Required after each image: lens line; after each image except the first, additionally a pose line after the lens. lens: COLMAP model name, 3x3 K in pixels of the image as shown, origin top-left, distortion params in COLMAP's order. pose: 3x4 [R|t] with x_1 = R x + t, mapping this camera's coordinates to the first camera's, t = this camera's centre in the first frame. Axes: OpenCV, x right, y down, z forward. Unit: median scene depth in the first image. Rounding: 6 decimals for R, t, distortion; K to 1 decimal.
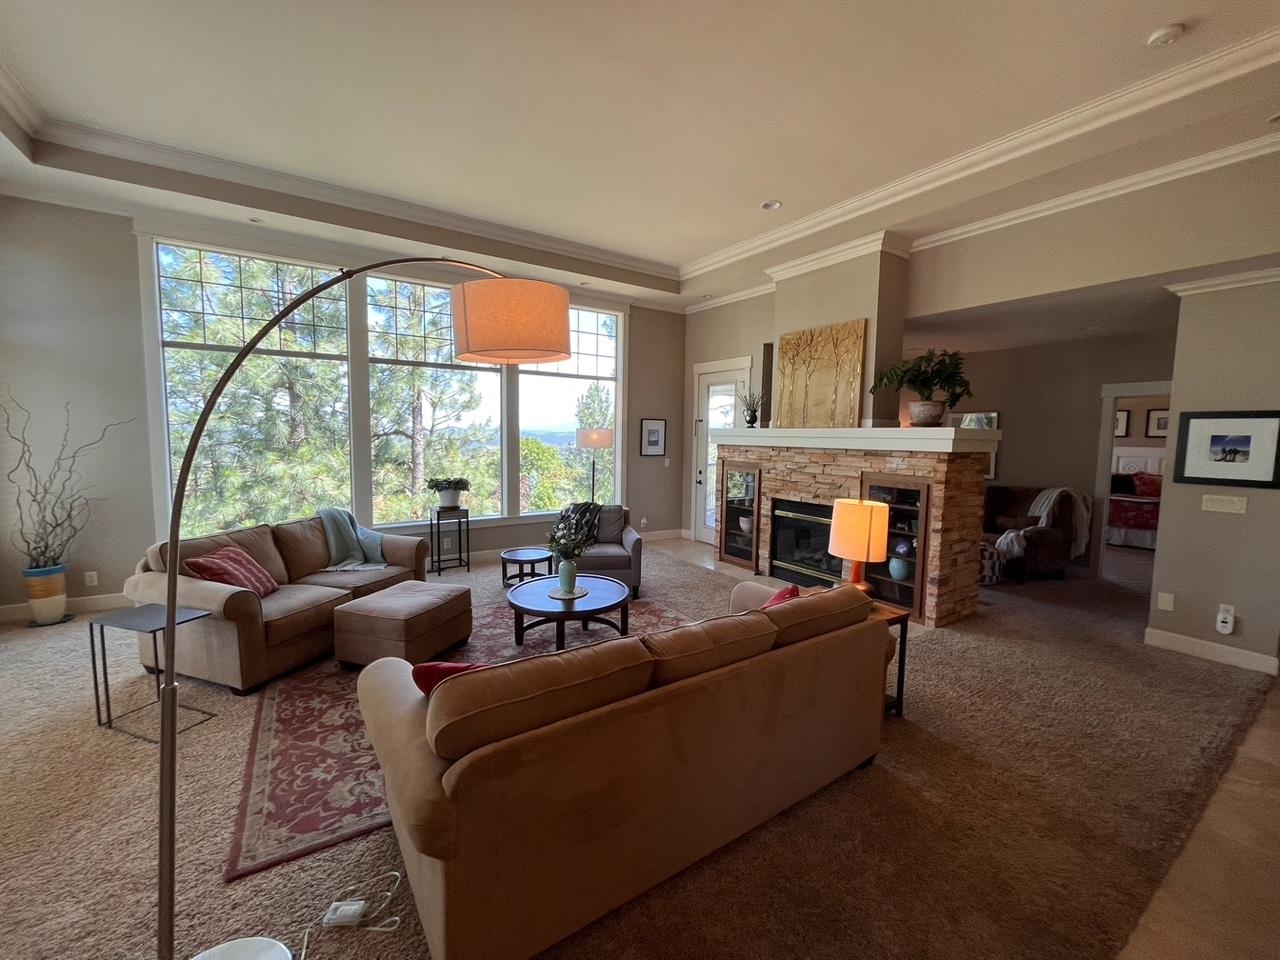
lens RADIAL K [[517.5, 0, 640.1], [0, 517.5, 477.7], [0, 0, 1]] dist [-0.002257, -0.000688]
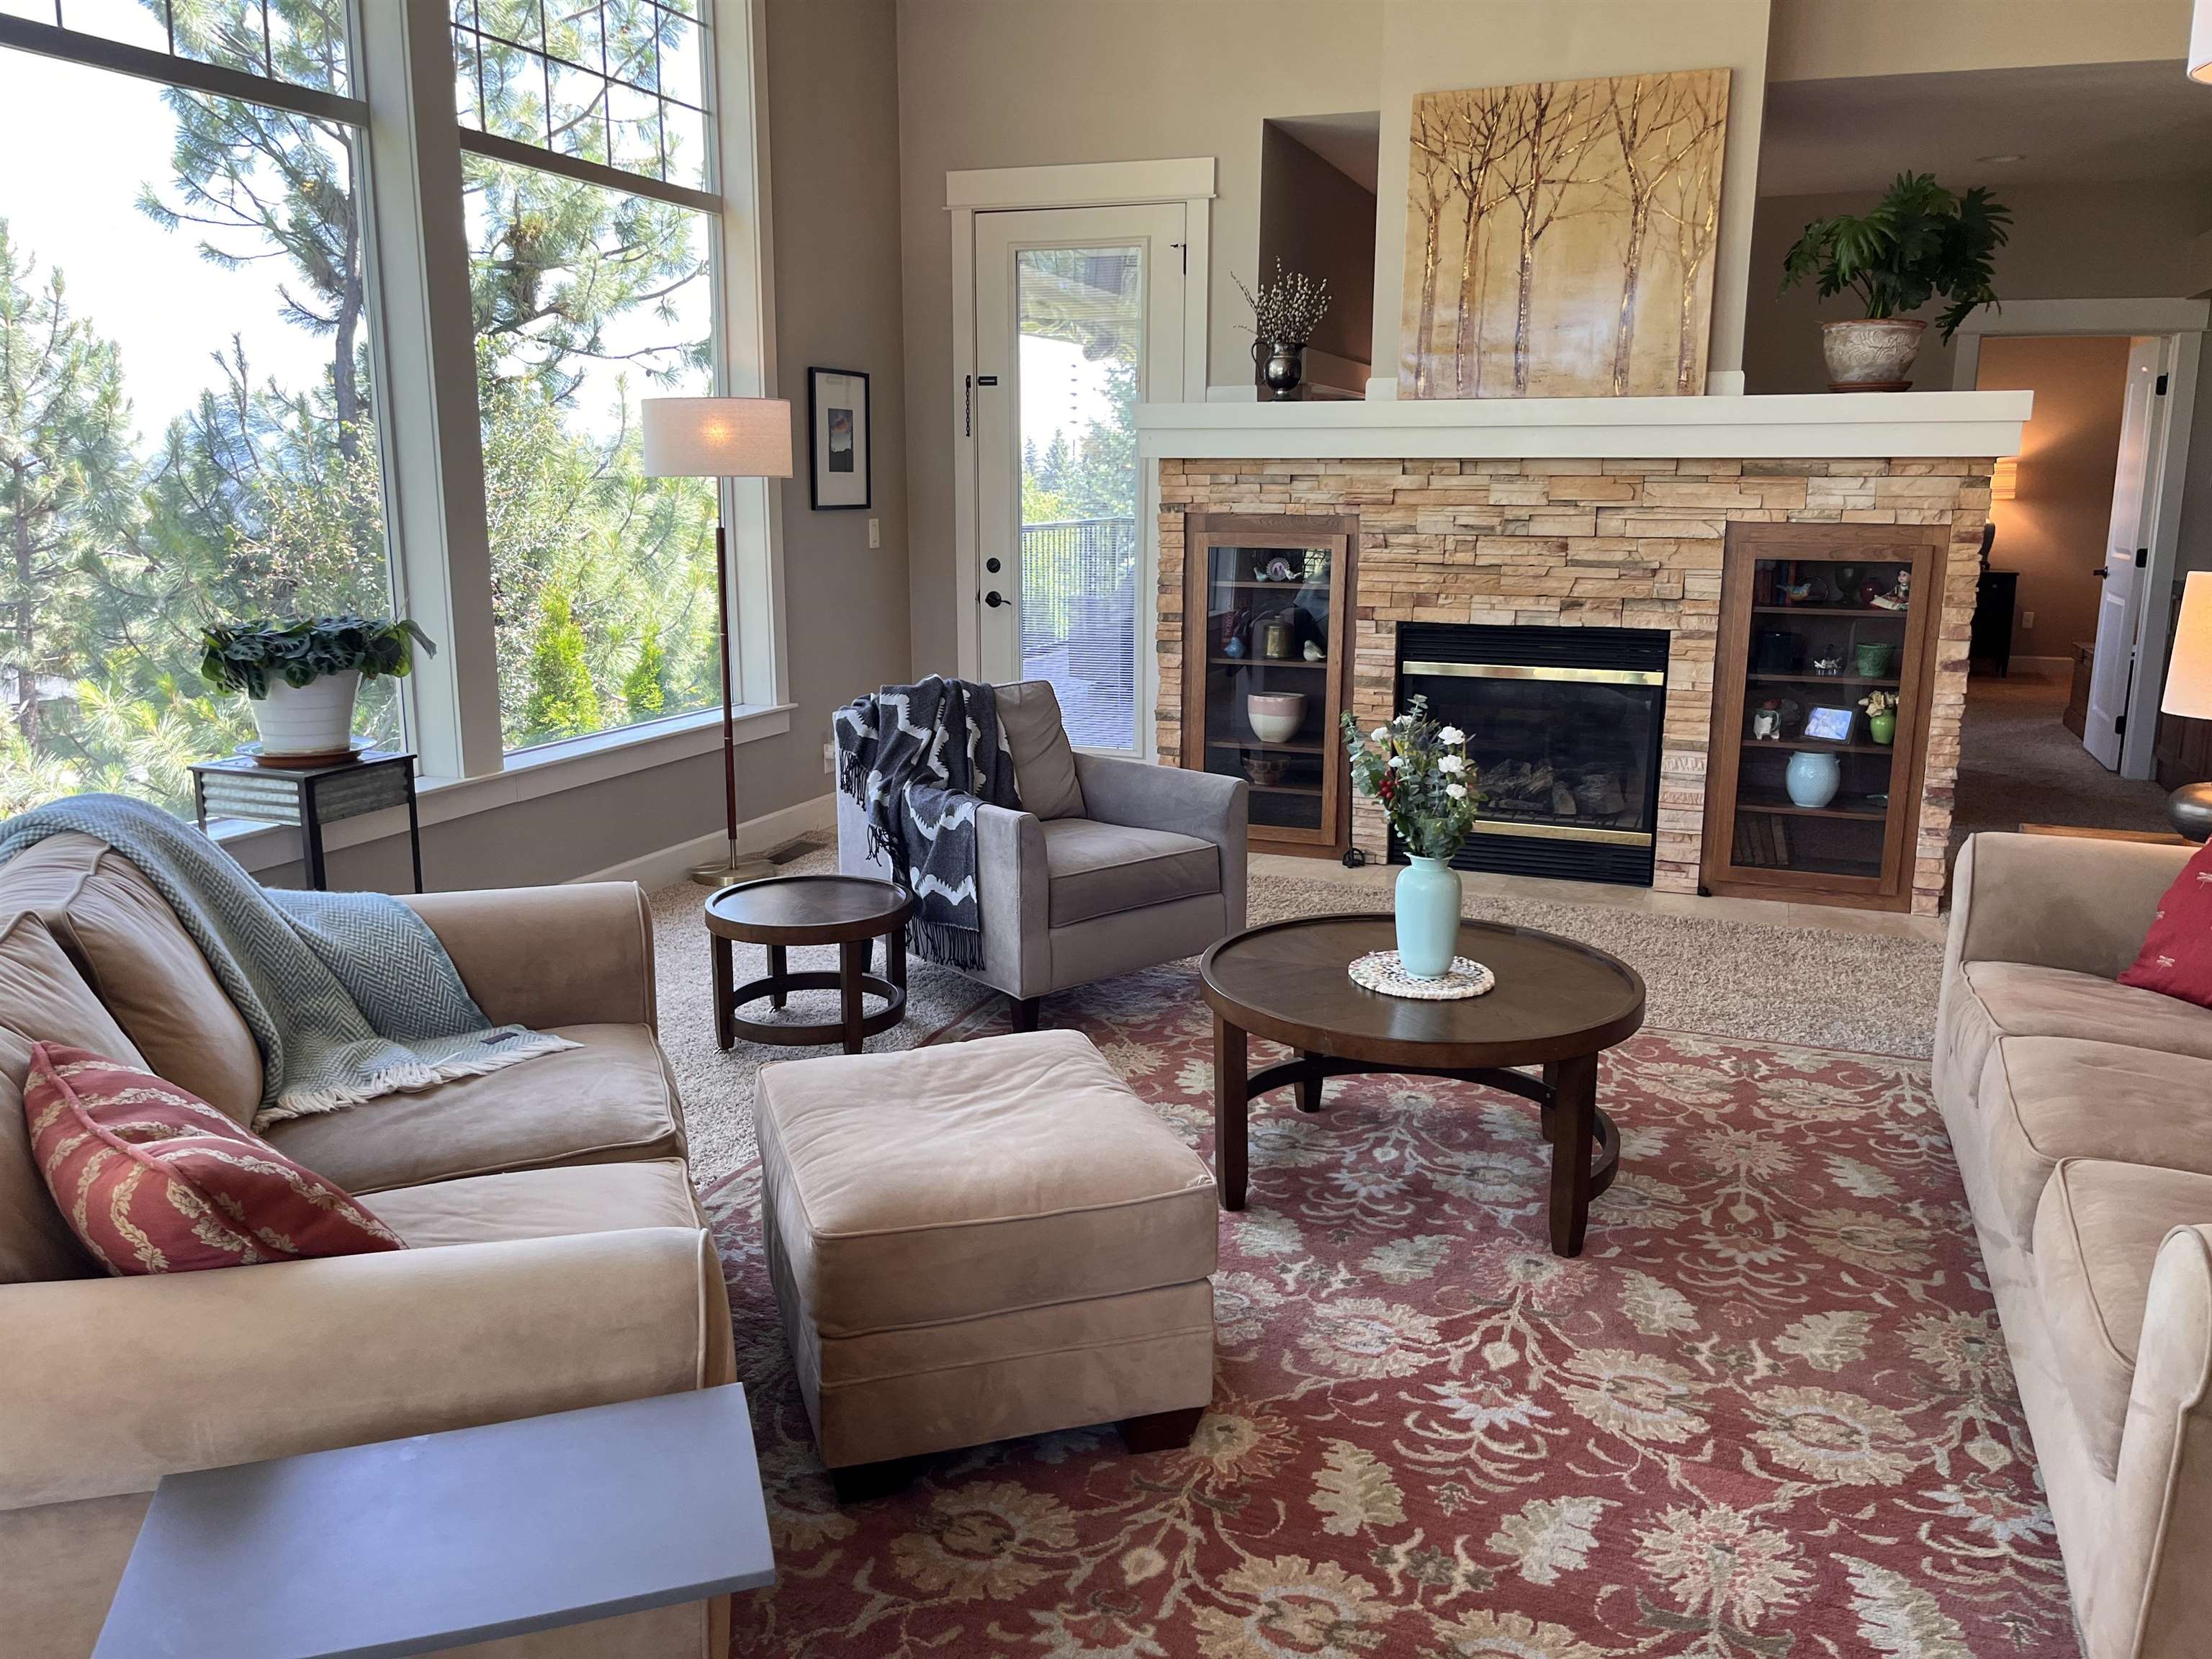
lens RADIAL K [[1683.5, 0, 1096.1], [0, 1683.5, 815.1], [0, 0, 1]] dist [0.015016, 0.001000]
pose [[0.818135, -0.124510, 0.561384, -0.529625], [0.055764, 0.988854, 0.138052, 0.002221], [-0.572315, -0.081640, 0.815960, 0.255609]]
